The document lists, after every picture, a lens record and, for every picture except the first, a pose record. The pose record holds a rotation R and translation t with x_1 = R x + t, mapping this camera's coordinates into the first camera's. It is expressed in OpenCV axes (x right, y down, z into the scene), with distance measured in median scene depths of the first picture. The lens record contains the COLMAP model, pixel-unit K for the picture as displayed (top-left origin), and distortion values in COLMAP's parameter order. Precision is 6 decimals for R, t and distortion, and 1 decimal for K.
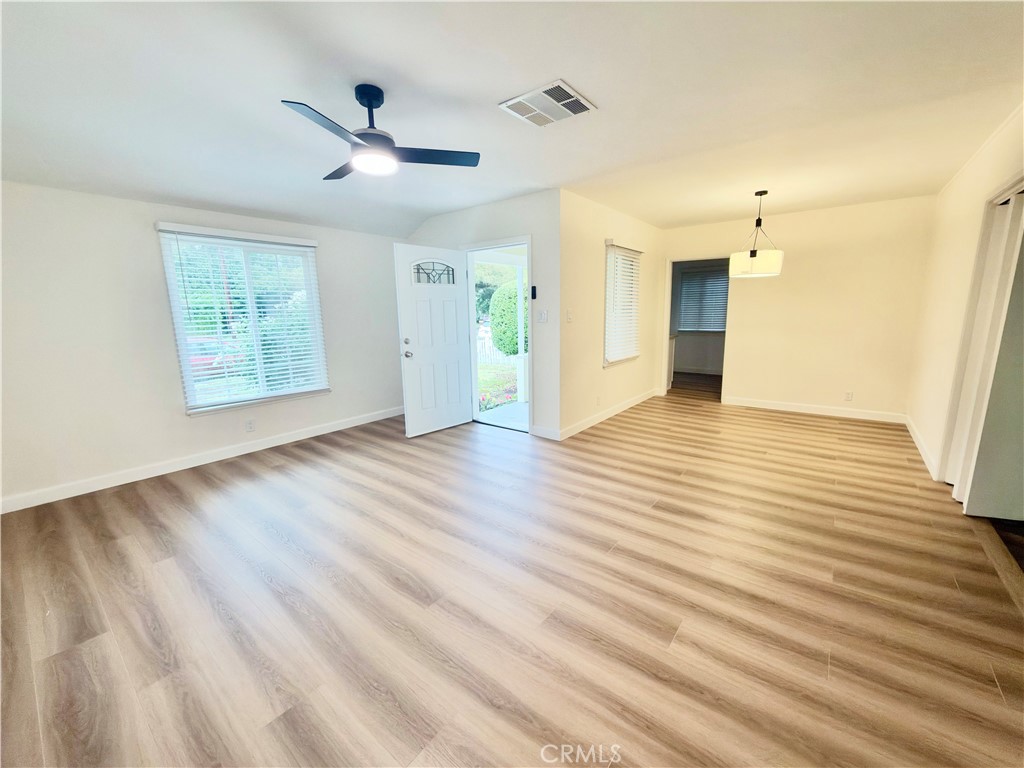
lens RADIAL K [[410.4, 0, 515.2], [0, 410.4, 384.6], [0, 0, 1]] dist [0.001439, 0.000657]
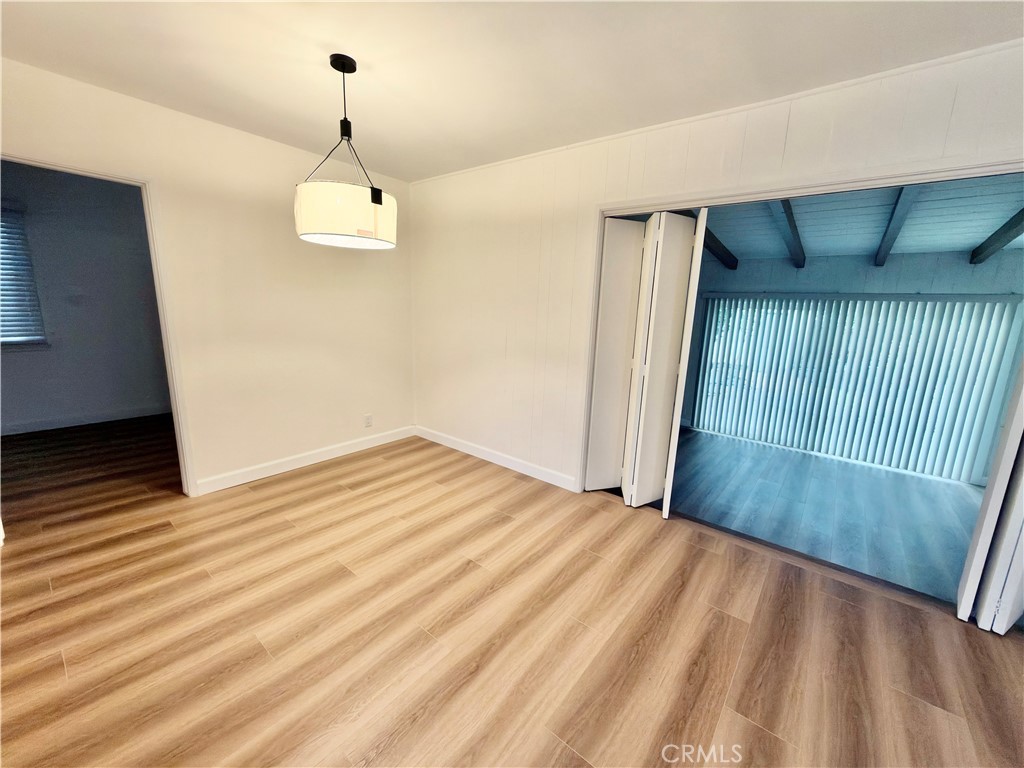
lens RADIAL K [[410.4, 0, 515.2], [0, 410.4, 384.6], [0, 0, 1]] dist [0.001439, 0.000657]
pose [[0.014269, -0.177390, 0.984037, 0.087780], [0.143433, 0.974322, 0.173559, -0.182515], [-0.989557, 0.138667, 0.039346, 0.932453]]
